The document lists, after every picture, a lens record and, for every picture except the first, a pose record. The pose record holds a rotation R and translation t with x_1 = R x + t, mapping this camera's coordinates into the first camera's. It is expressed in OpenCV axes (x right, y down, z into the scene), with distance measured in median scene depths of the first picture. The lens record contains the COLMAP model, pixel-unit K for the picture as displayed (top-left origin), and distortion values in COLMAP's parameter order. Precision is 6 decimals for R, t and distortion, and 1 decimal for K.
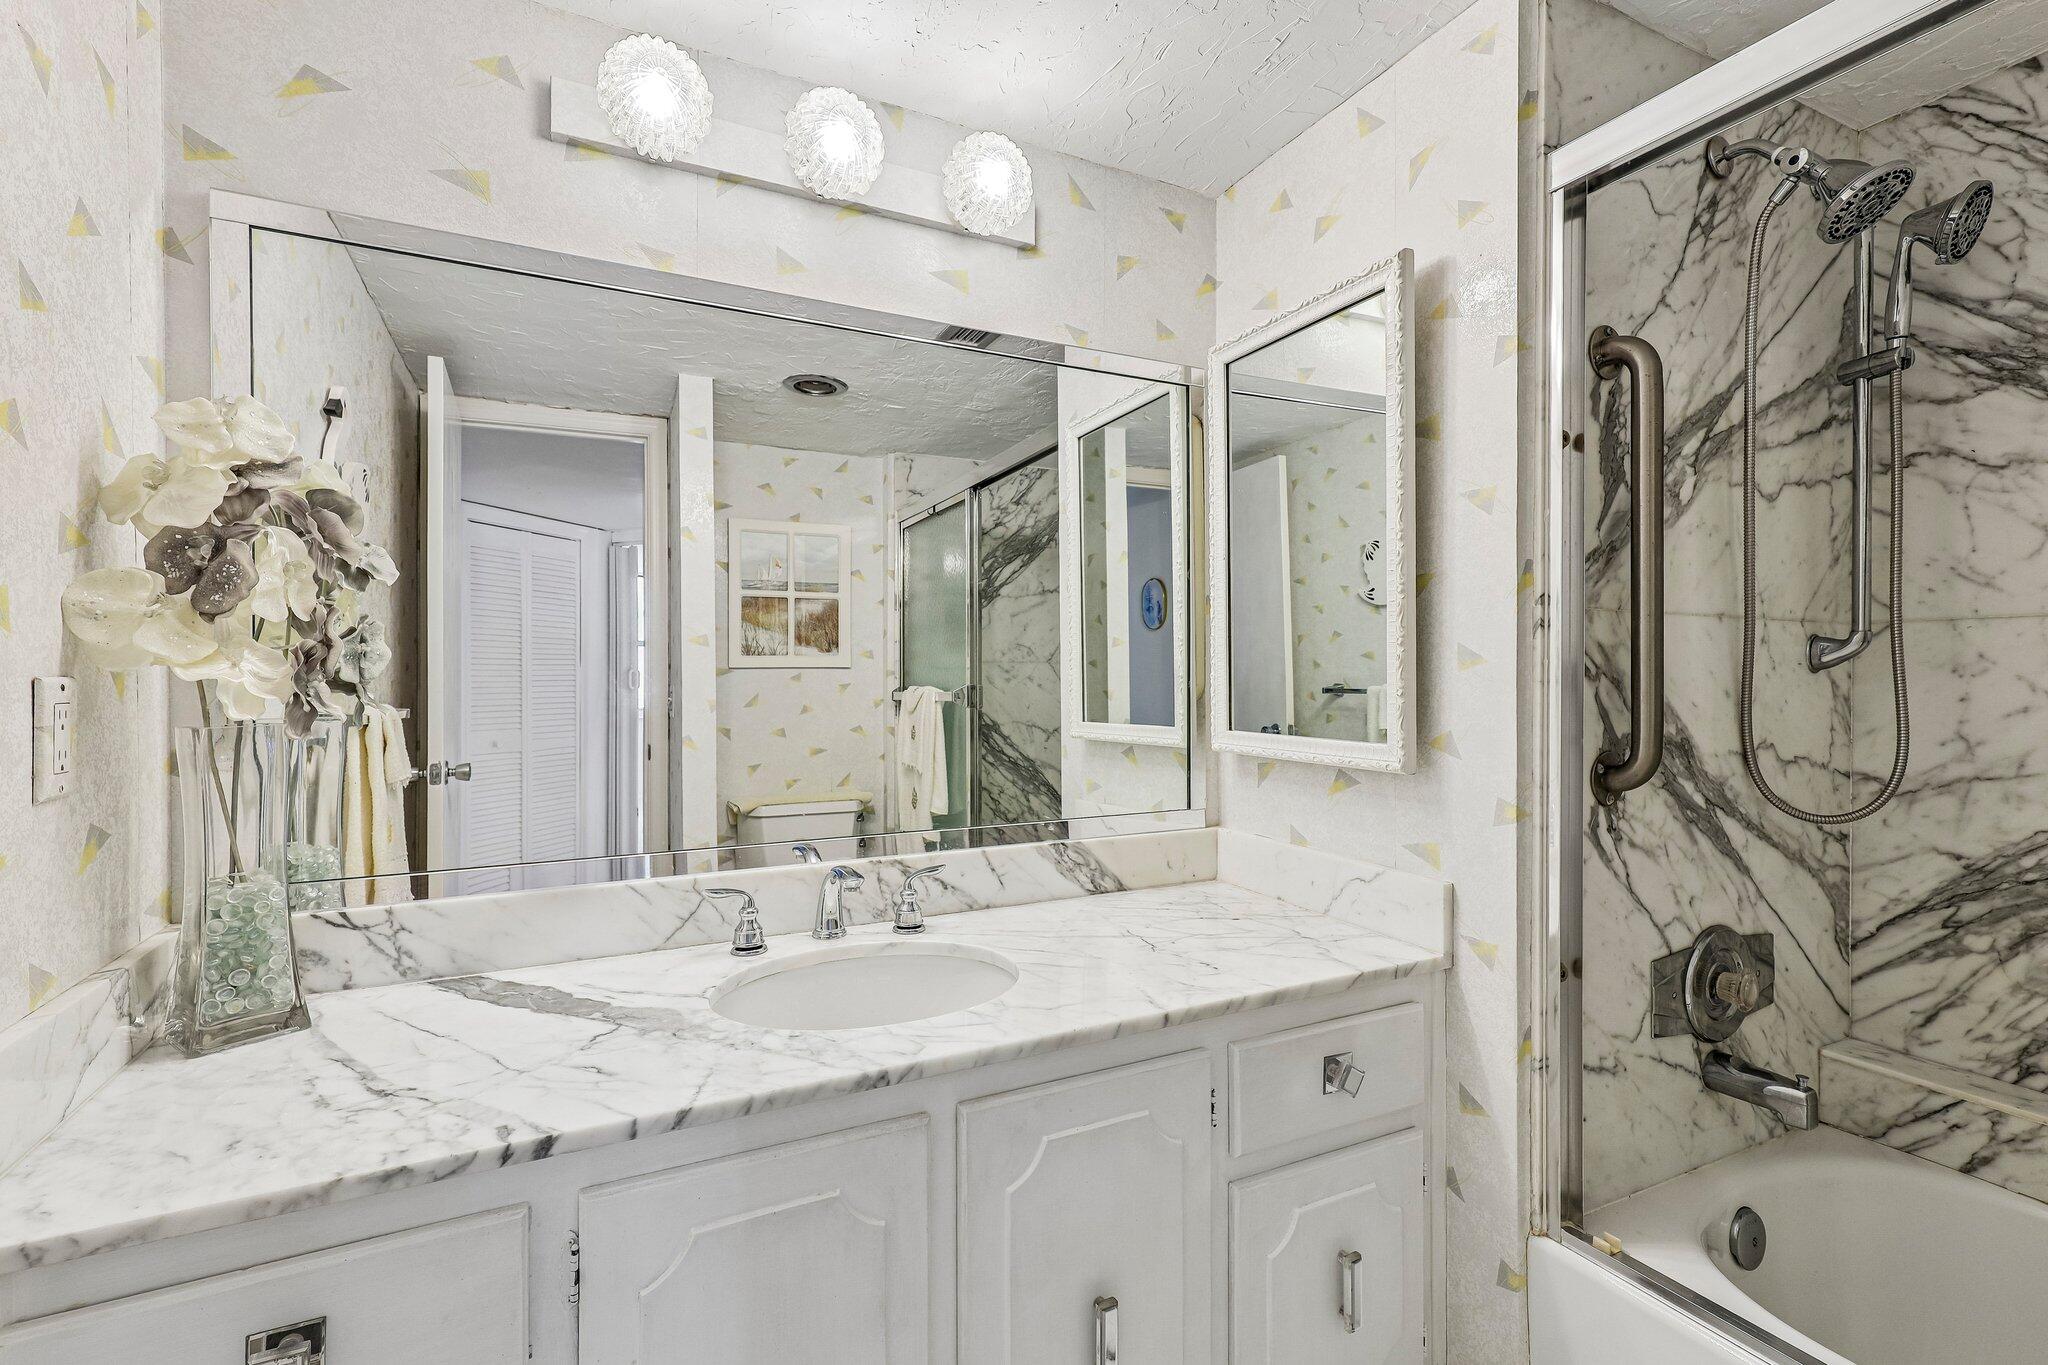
lens RADIAL K [[928.0, 0, 1042.8], [0, 928.0, 684.2], [0, 0, 1]] dist [-0.002371, -0.000235]
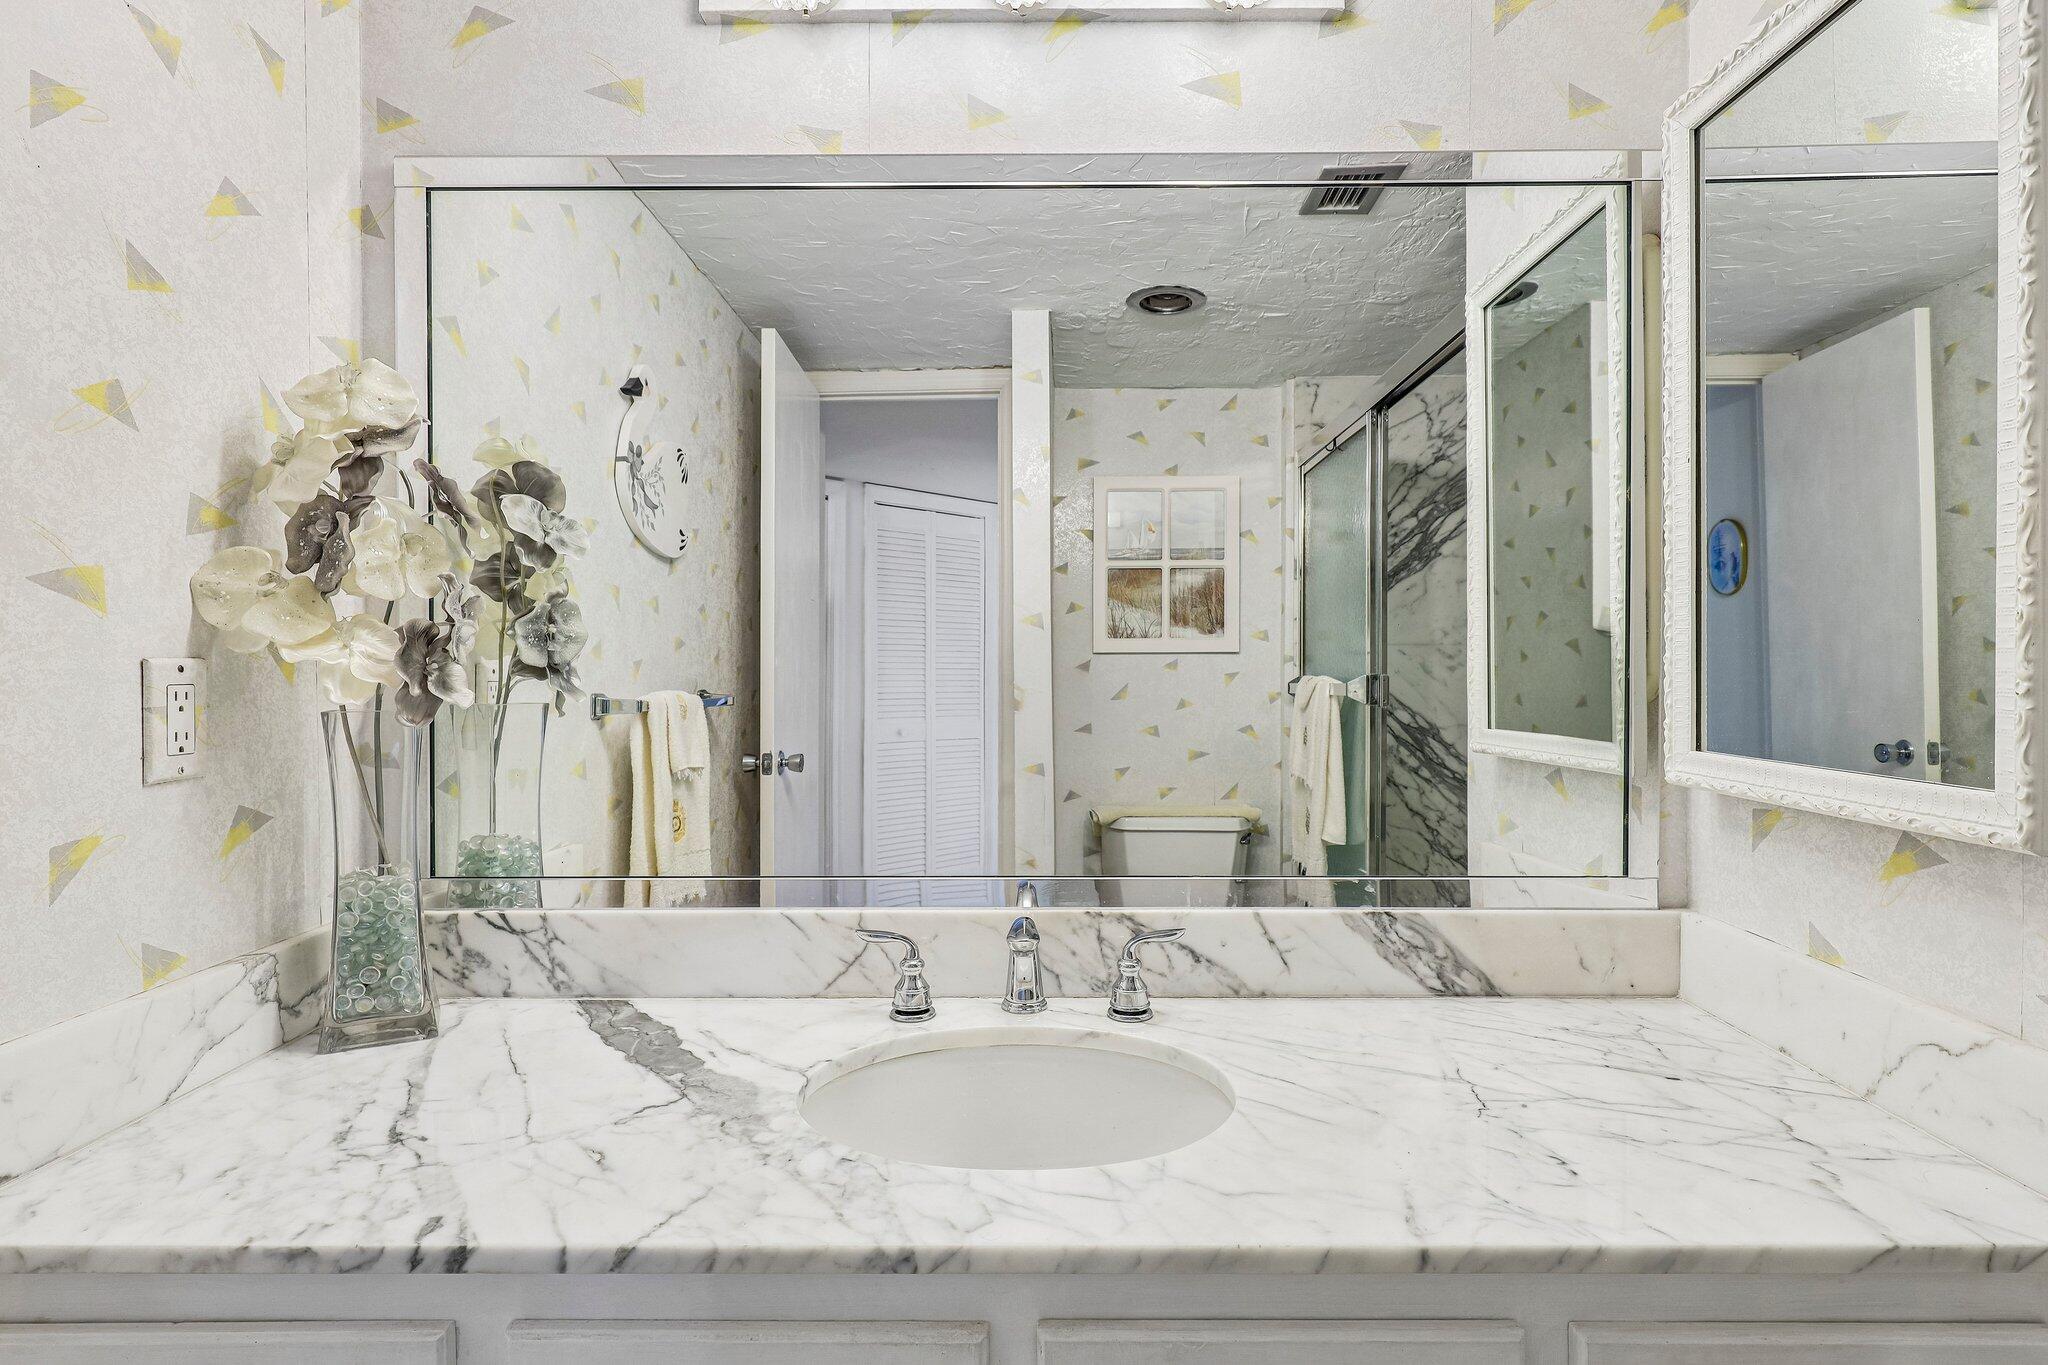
lens RADIAL K [[1076.6, 0, 1028.7], [0, 1076.6, 684.9], [0, 0, 1]] dist [-0.005599, 0.000000]
pose [[0.887395, 0.009242, -0.460918, 0.176832], [-0.004610, 0.999927, 0.011175, 0.002366], [0.460988, -0.007791, 0.887372, 0.249229]]
